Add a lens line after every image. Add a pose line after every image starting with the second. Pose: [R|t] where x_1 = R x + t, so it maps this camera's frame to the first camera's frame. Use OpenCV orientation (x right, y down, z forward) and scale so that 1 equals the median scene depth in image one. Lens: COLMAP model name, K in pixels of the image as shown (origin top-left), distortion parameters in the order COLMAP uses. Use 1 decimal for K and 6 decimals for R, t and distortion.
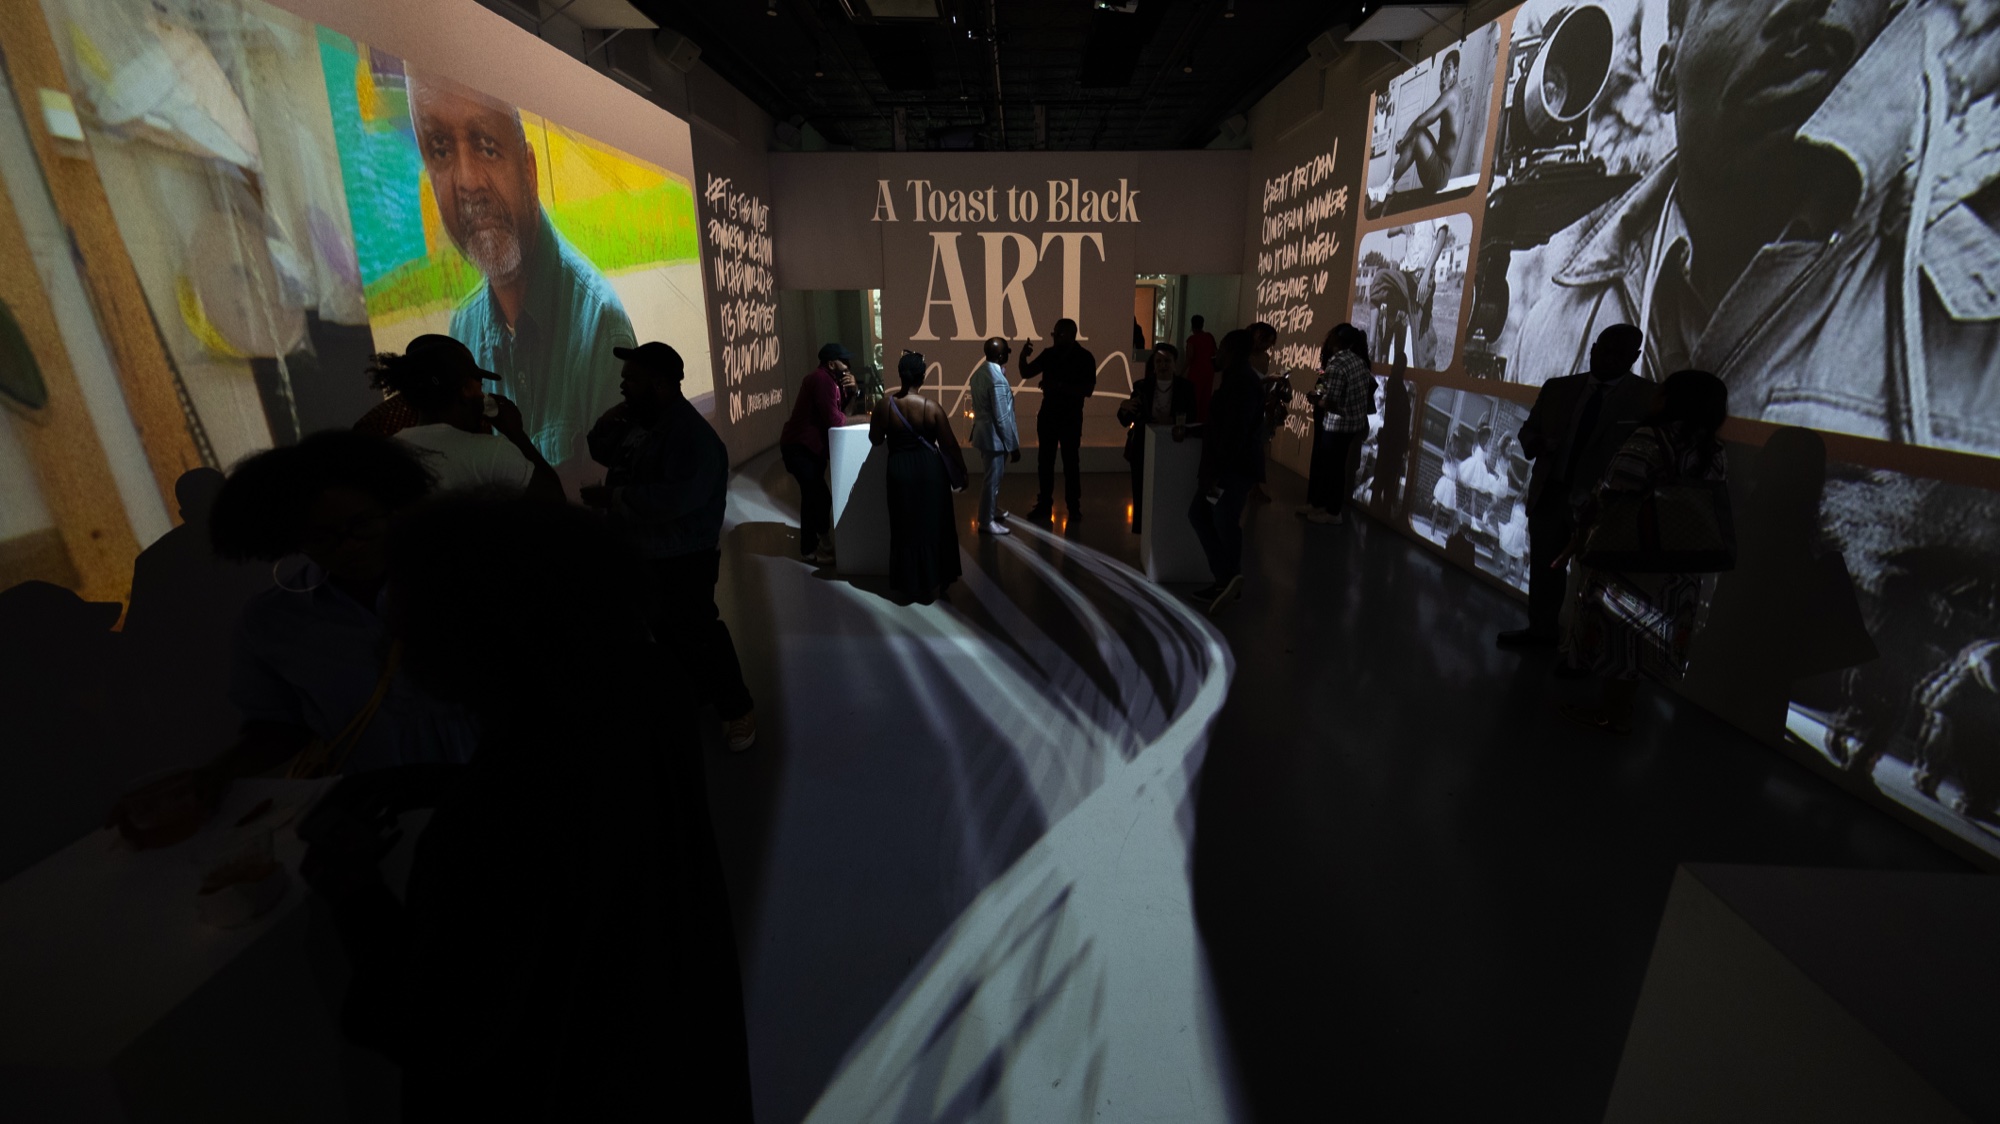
lens RADIAL K [[677.1, 0, 1003.0], [0, 677.1, 478.8], [0, 0, 1]] dist [0.000161, 0.000007]
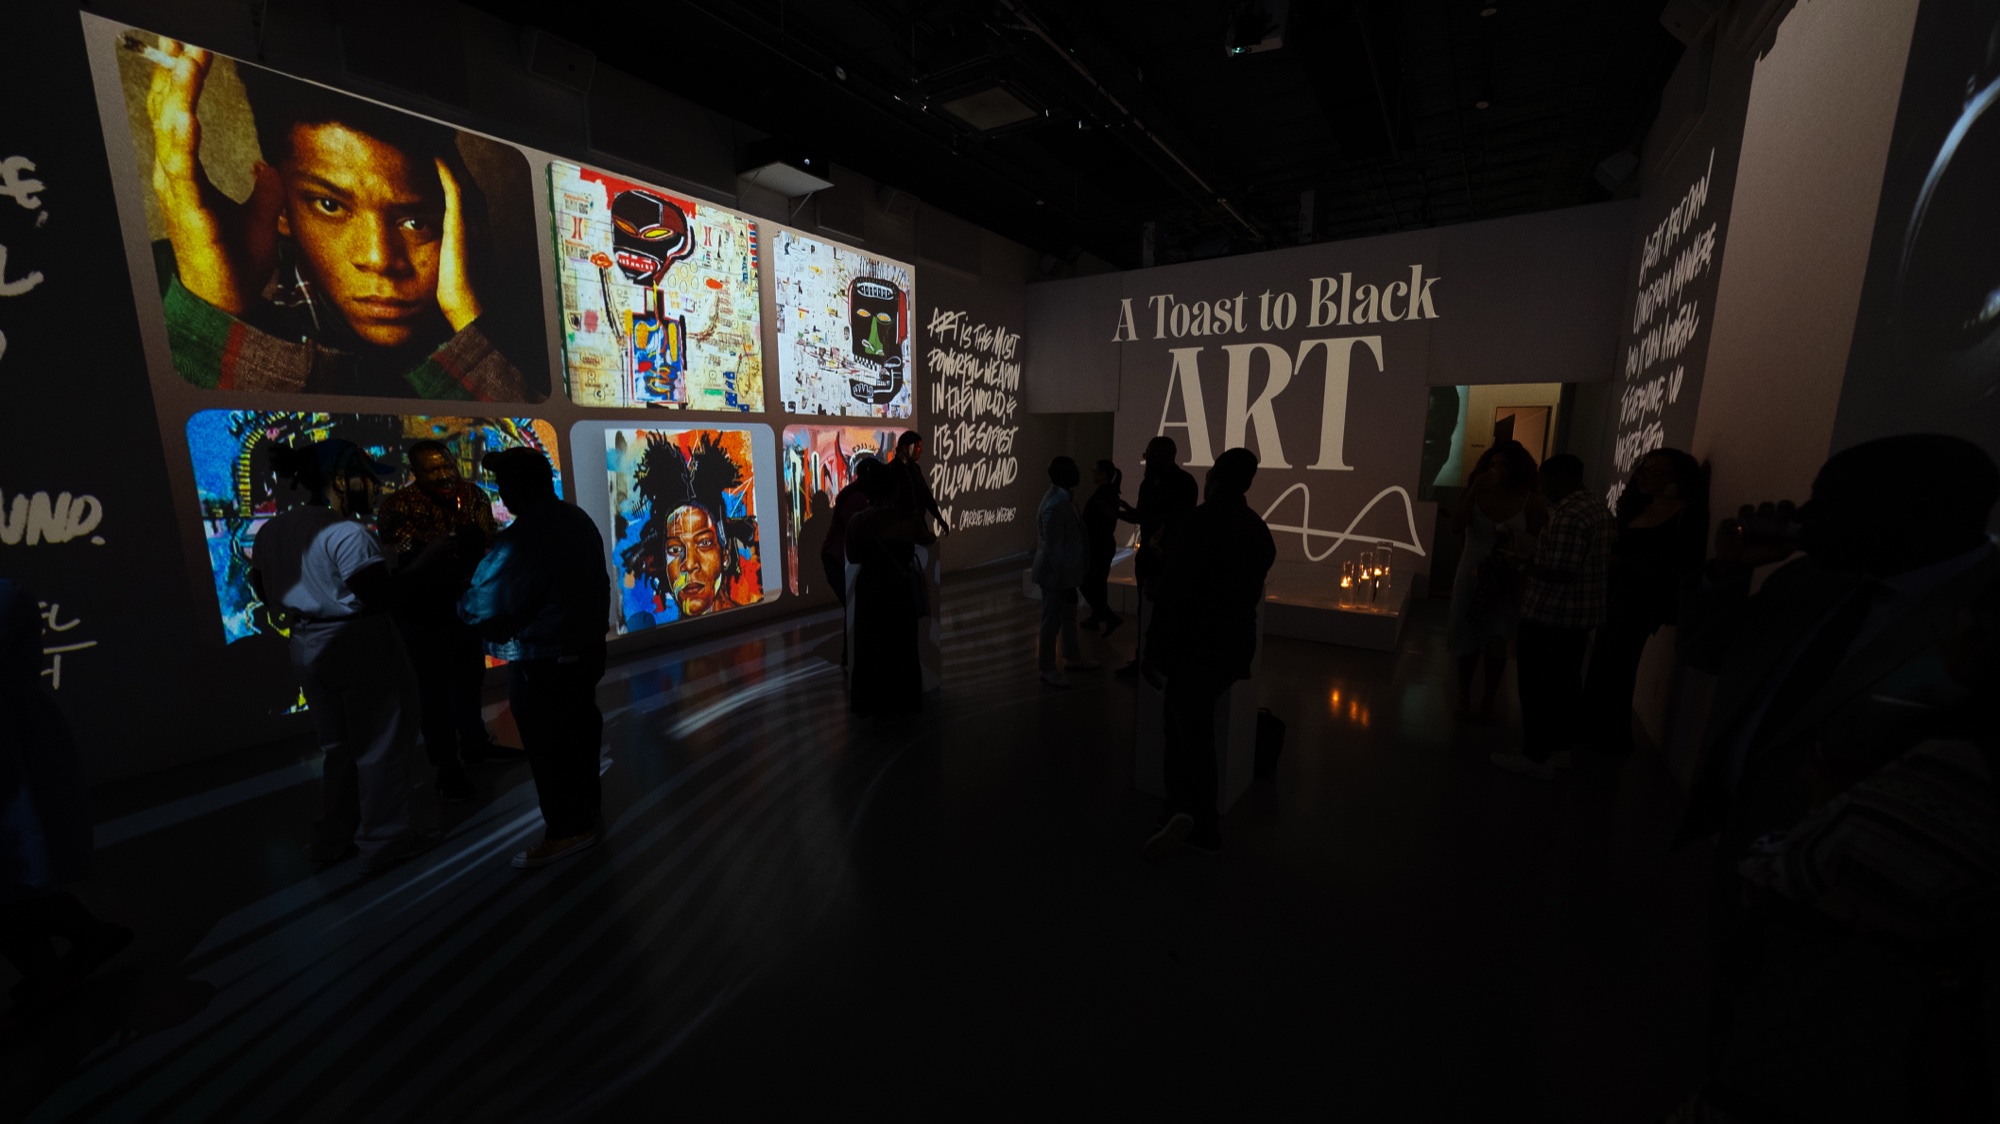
lens RADIAL K [[675.1, 0, 998.4], [0, 675.1, 557.8], [0, 0, 1]] dist [-0.000753, 0.000023]
pose [[0.841122, 0.099632, -0.531590, 0.216564], [-0.136032, 0.990261, -0.029644, -0.025182], [0.523459, 0.097248, 0.846483, 0.132238]]
